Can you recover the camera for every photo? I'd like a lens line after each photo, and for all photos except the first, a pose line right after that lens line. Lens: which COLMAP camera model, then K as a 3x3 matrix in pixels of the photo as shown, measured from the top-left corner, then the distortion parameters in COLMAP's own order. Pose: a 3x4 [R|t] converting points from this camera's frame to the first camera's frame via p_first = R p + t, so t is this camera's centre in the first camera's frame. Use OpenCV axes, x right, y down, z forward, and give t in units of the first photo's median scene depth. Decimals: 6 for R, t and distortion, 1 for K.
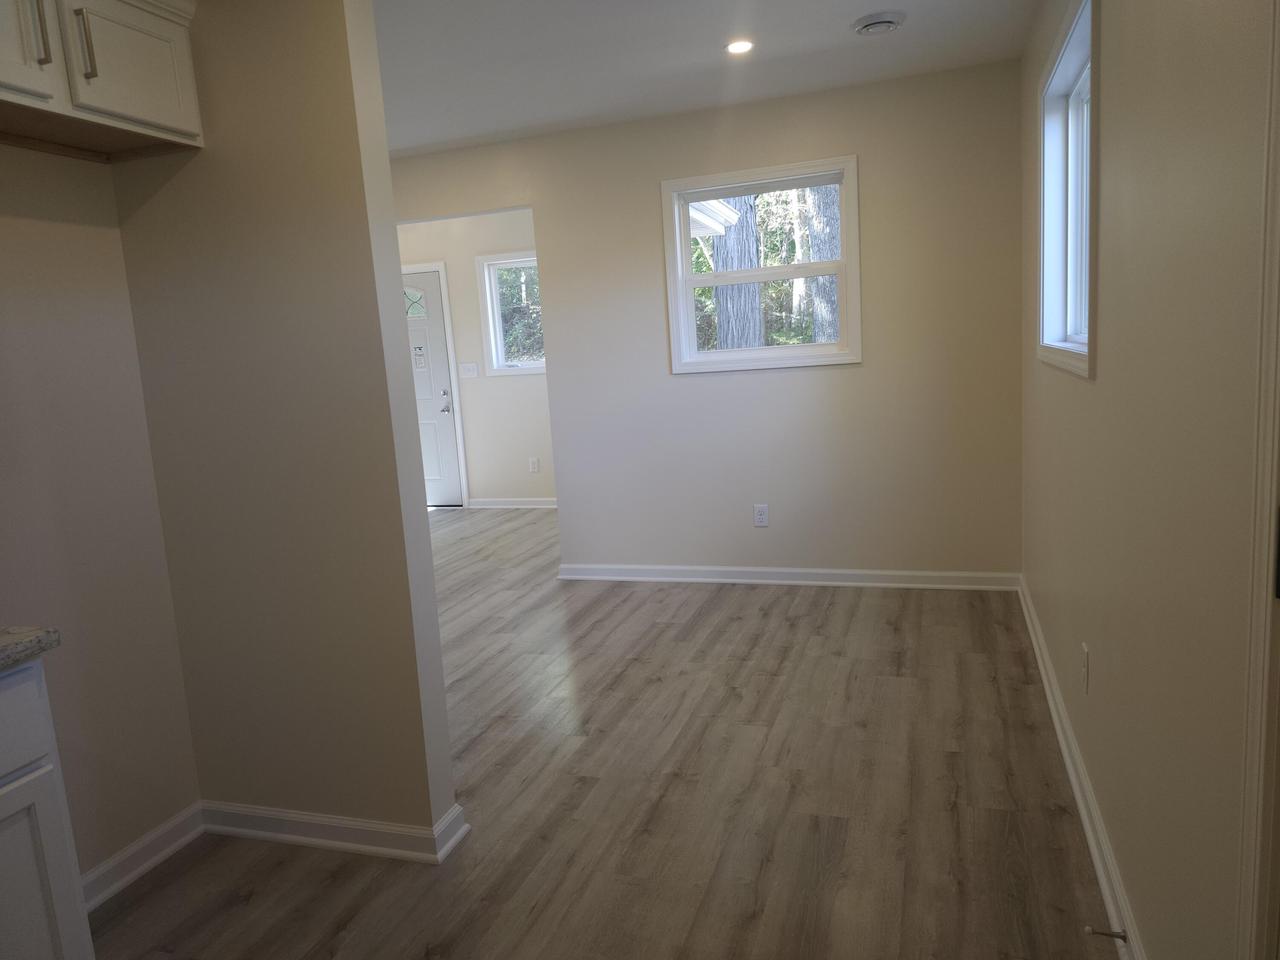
lens RADIAL K [[864.1, 0, 640.0], [0, 864.1, 480.0], [0, 0, 1]] dist [0.072997, -0.075402]
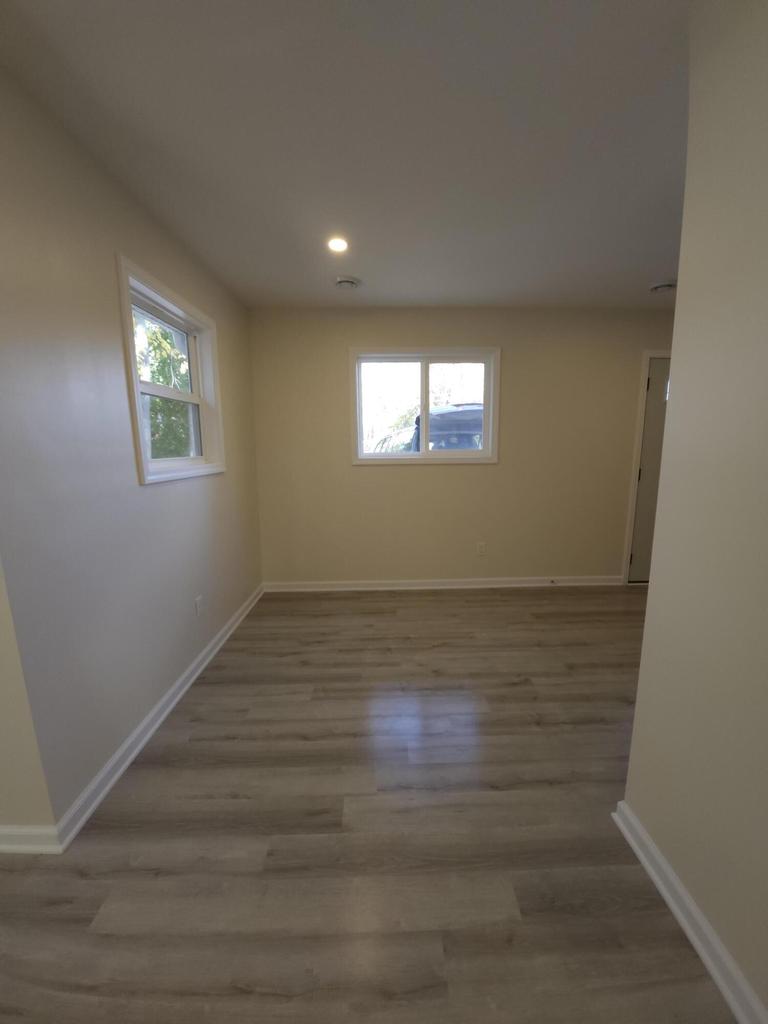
lens RADIAL K [[405.1, 0, 392.3], [0, 405.1, 512.9], [0, 0, 1]] dist [-0.000430, -0.011108]
pose [[-0.333145, -0.090636, 0.938509, -0.617003], [0.176556, 0.971766, 0.156521, -0.168067], [-0.926198, 0.217844, -0.307737, 1.291518]]
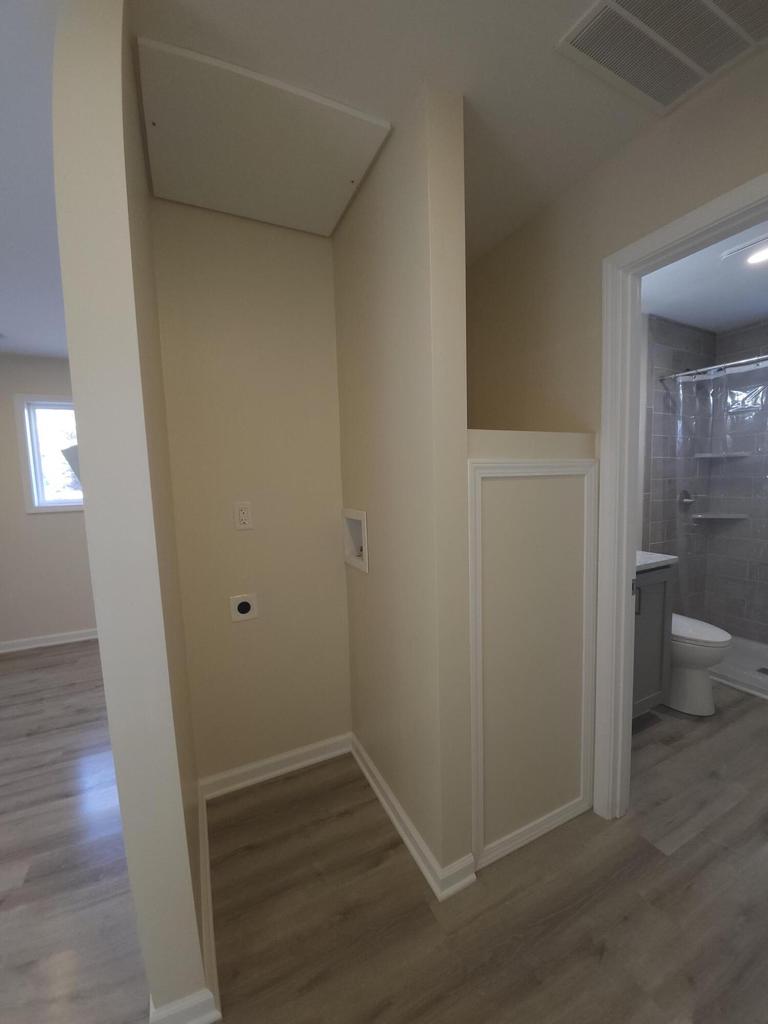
lens RADIAL K [[405.1, 0, 392.3], [0, 405.1, 512.9], [0, 0, 1]] dist [-0.000430, -0.011108]
pose [[-0.691751, 0.020973, 0.721831, -0.939585], [0.188593, 0.970135, 0.152547, -0.123037], [-0.697075, 0.241657, -0.675047, 1.065265]]
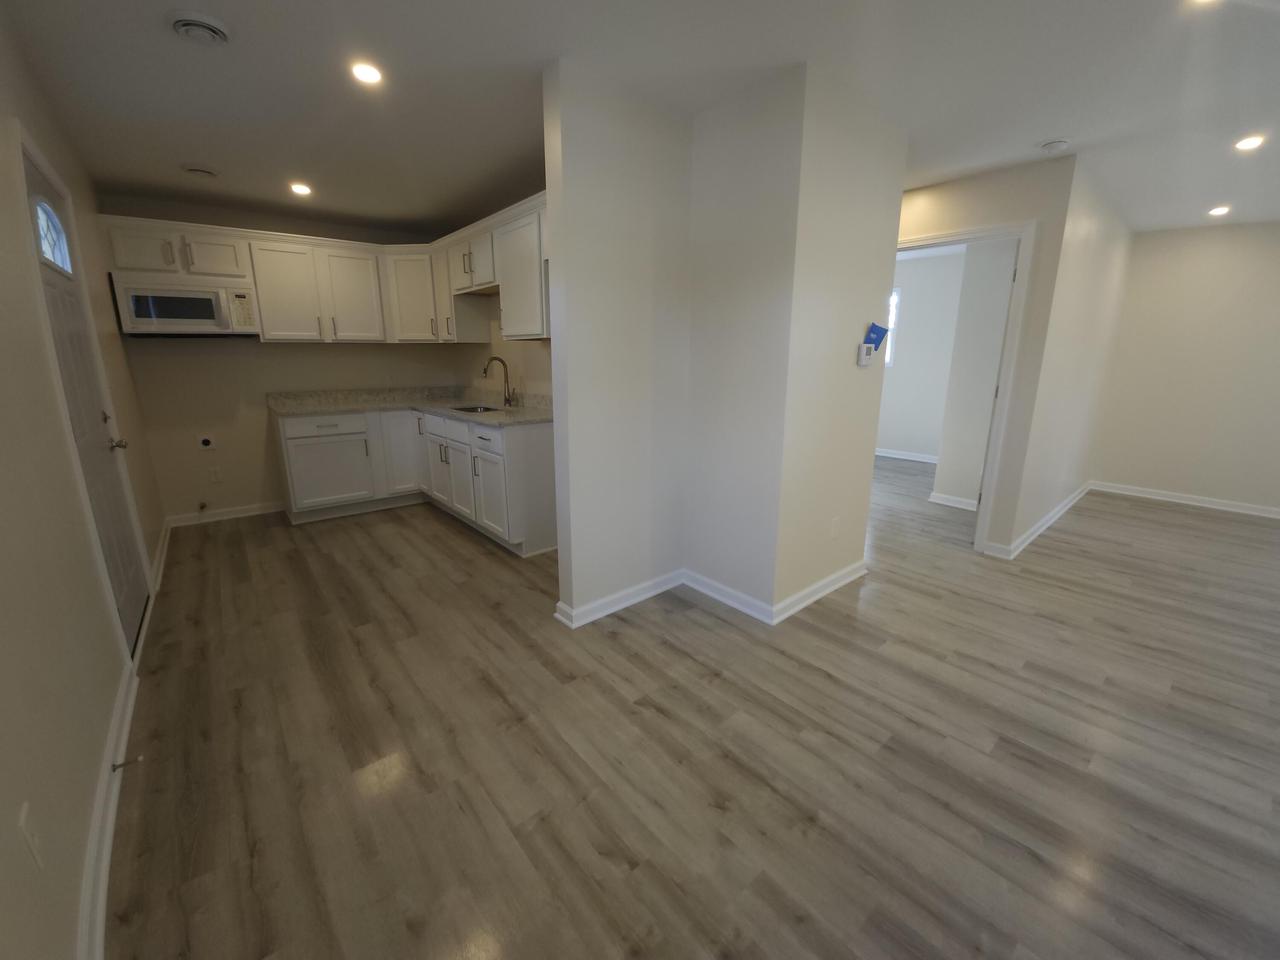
lens RADIAL K [[506.4, 0, 647.9], [0, 506.4, 473.8], [0, 0, 1]] dist [-0.000430, -0.011108]
pose [[-0.510618, 0.259653, -0.819664, 0.355977], [-0.100098, 0.928877, 0.356606, -0.196865], [0.853961, 0.264136, -0.448310, 1.124420]]
